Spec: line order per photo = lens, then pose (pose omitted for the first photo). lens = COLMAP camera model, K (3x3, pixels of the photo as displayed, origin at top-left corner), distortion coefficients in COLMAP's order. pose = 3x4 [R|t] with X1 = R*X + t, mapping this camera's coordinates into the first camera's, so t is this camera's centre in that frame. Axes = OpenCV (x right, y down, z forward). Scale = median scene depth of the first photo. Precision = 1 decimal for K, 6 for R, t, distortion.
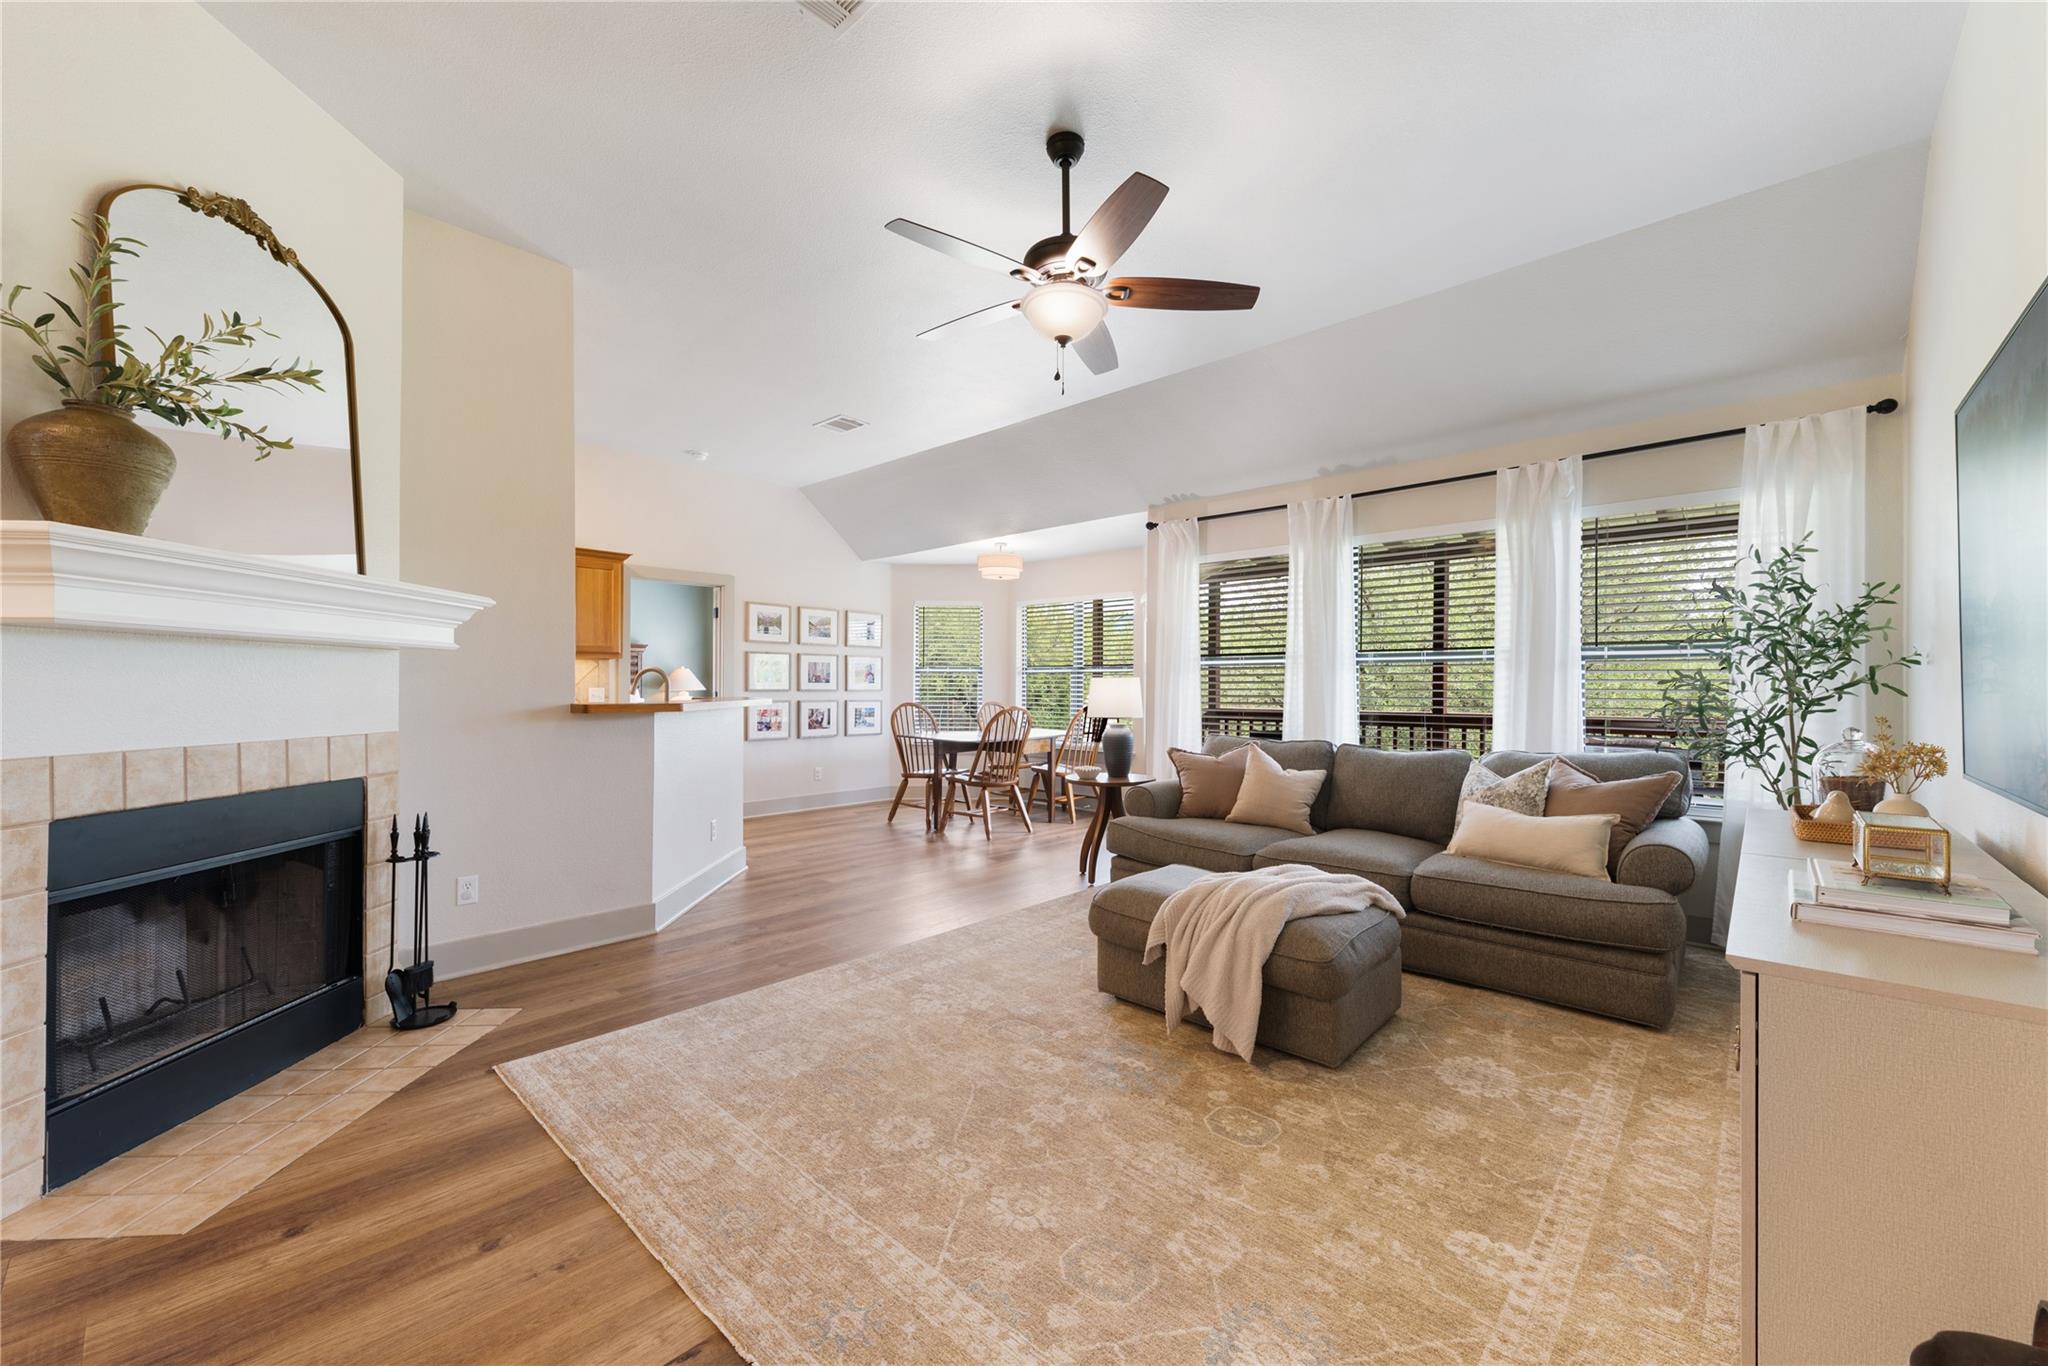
lens RADIAL K [[805.3, 0, 1030.8], [0, 805.3, 689.9], [0, 0, 1]] dist [0.009131, -0.001231]
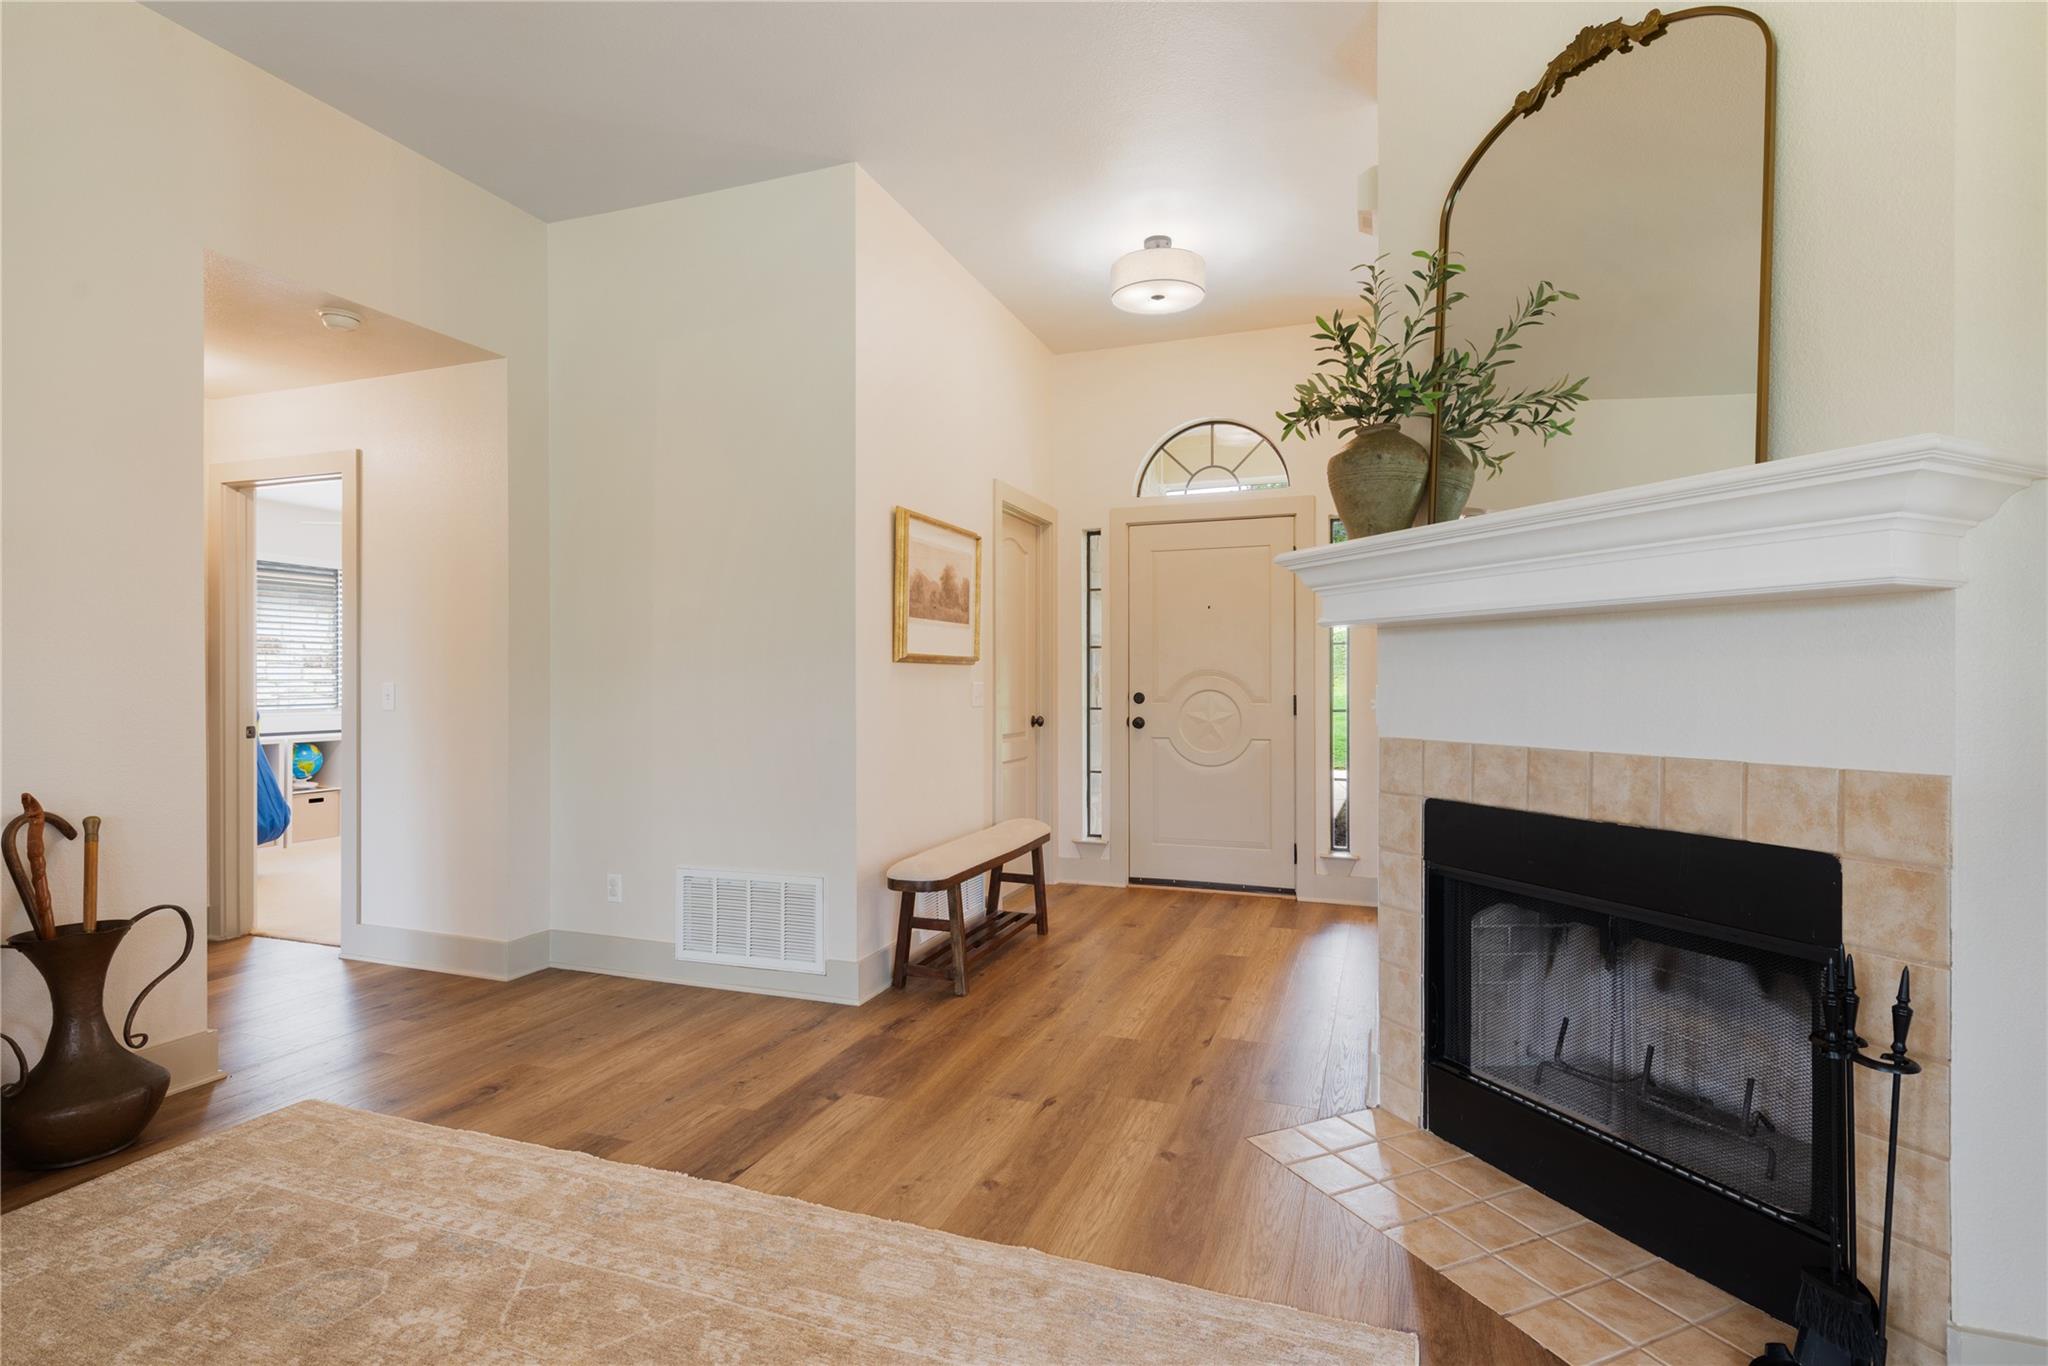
lens RADIAL K [[974.7, 0, 1032.3], [0, 974.7, 681.0], [0, 0, 1]] dist [0.010065, -0.003096]
pose [[-0.922229, -0.003757, -0.386626, -0.114401], [-0.004594, 0.999989, 0.001241, 0.000871], [0.386617, 0.002920, -0.922236, 1.240683]]
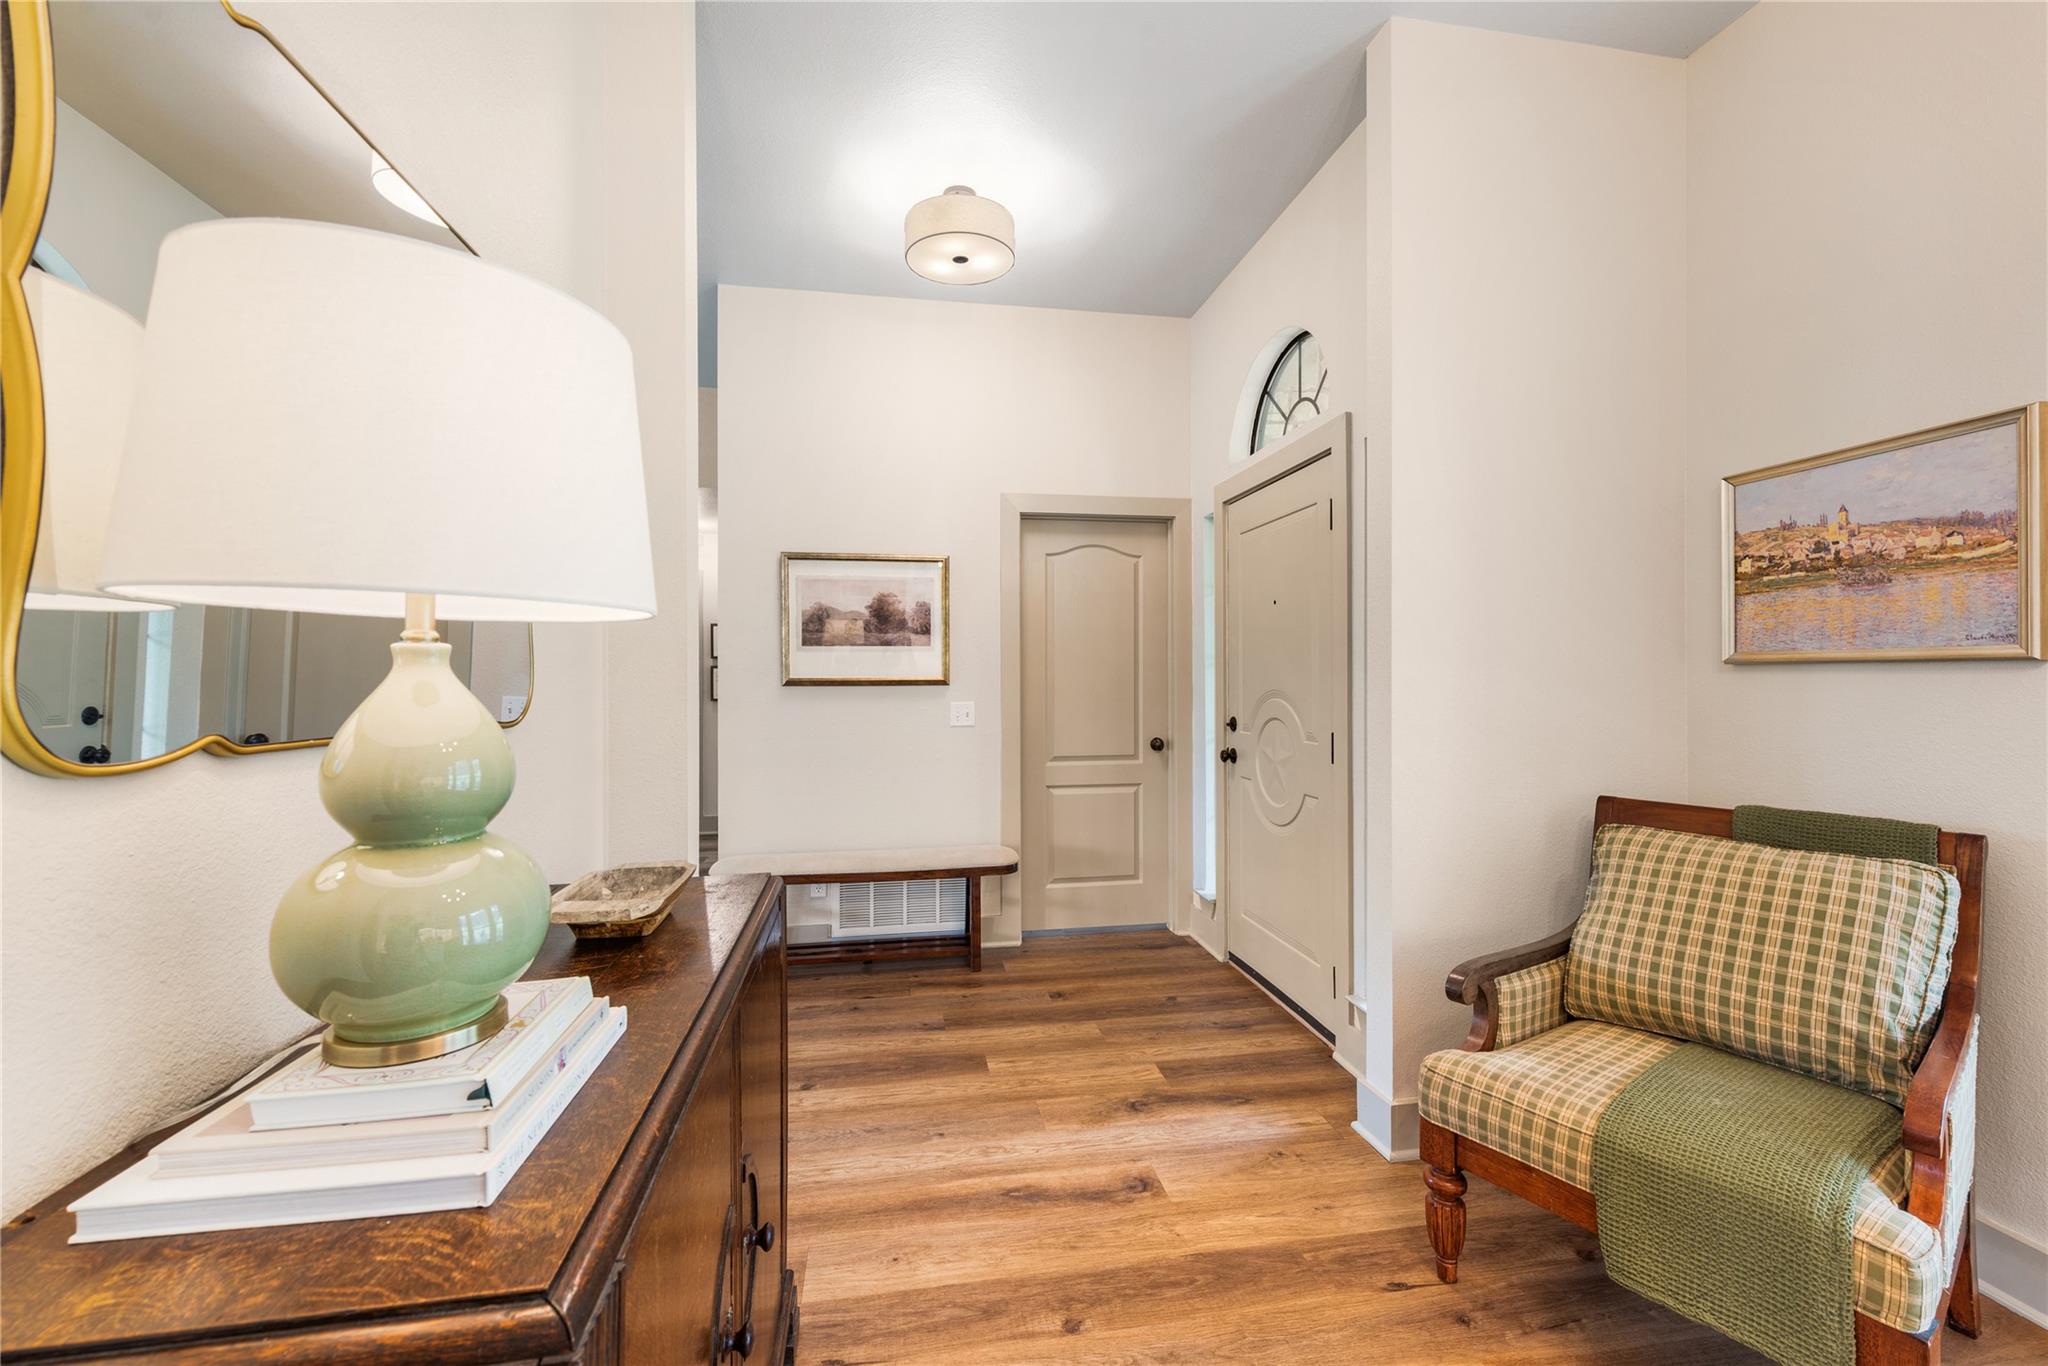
lens RADIAL K [[826.6, 0, 1039.3], [0, 826.6, 678.3], [0, 0, 1]] dist [0.003838, -0.002134]
pose [[-0.794032, -0.005236, 0.607854, -1.477155], [-0.000360, 0.999967, 0.008143, -0.040835], [-0.607876, 0.006247, -0.794007, 0.782314]]
